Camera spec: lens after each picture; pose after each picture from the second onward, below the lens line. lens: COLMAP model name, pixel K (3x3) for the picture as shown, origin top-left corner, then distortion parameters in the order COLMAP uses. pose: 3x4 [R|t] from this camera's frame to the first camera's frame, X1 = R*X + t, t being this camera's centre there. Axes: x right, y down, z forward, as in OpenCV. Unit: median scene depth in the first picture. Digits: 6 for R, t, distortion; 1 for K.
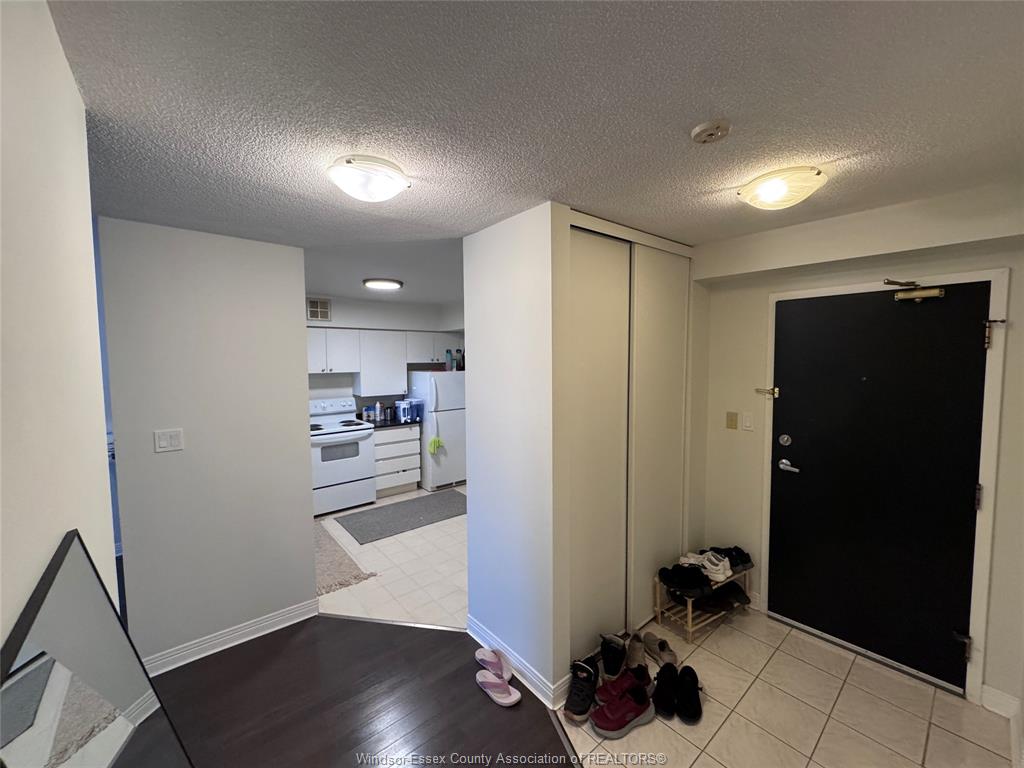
lens RADIAL K [[407.2, 0, 511.3], [0, 407.2, 384.3], [0, 0, 1]] dist [-0.003435, 0.000161]
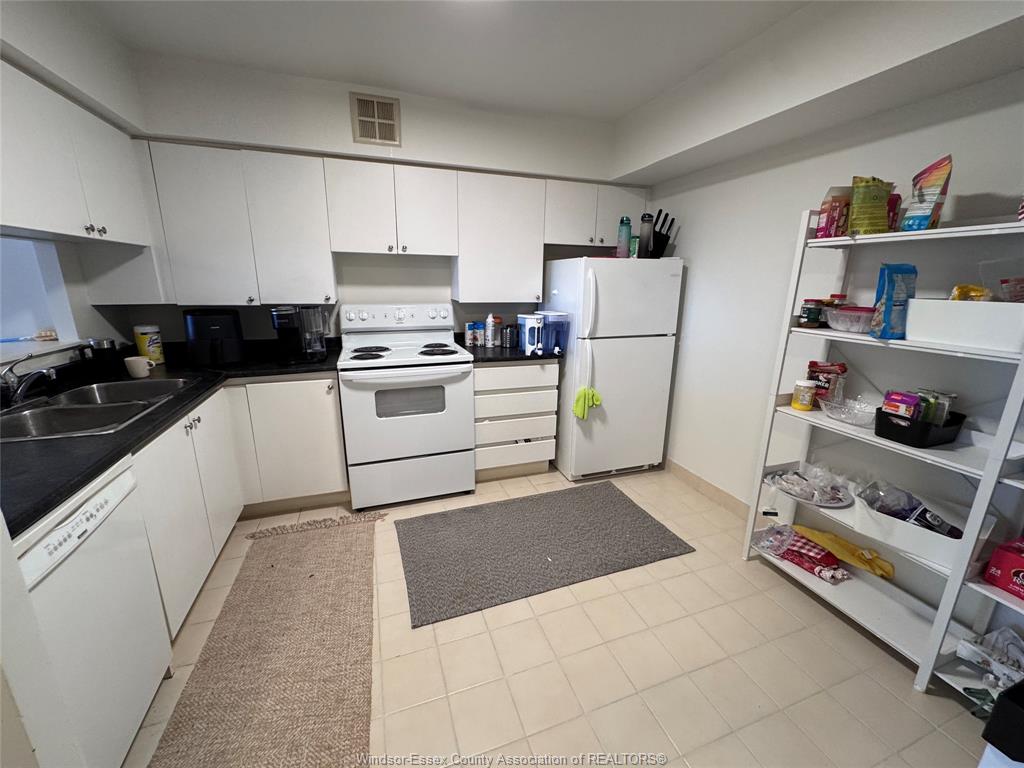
lens RADIAL K [[407.2, 0, 514.9], [0, 407.2, 383.6], [0, 0, 1]] dist [-0.003435, 0.000161]
pose [[0.937079, 0.103094, -0.333547, -0.099659], [-0.041639, 0.981589, 0.186413, 0.031843], [0.346624, -0.160795, 0.924119, 0.486020]]
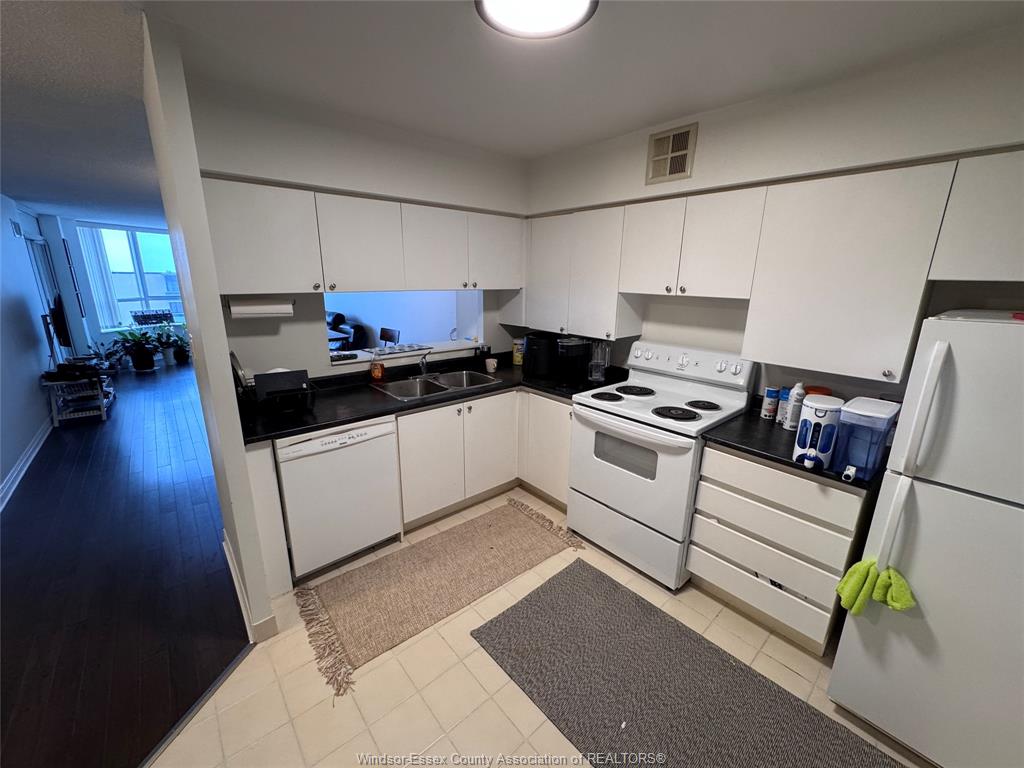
lens RADIAL K [[407.2, 0, 512.2], [0, 407.2, 382.6], [0, 0, 1]] dist [-0.003435, 0.000161]
pose [[0.011323, 0.259538, -0.965666, 0.037598], [-0.081412, 0.962762, 0.257803, -0.034139], [0.996616, 0.075698, 0.032031, 0.738194]]
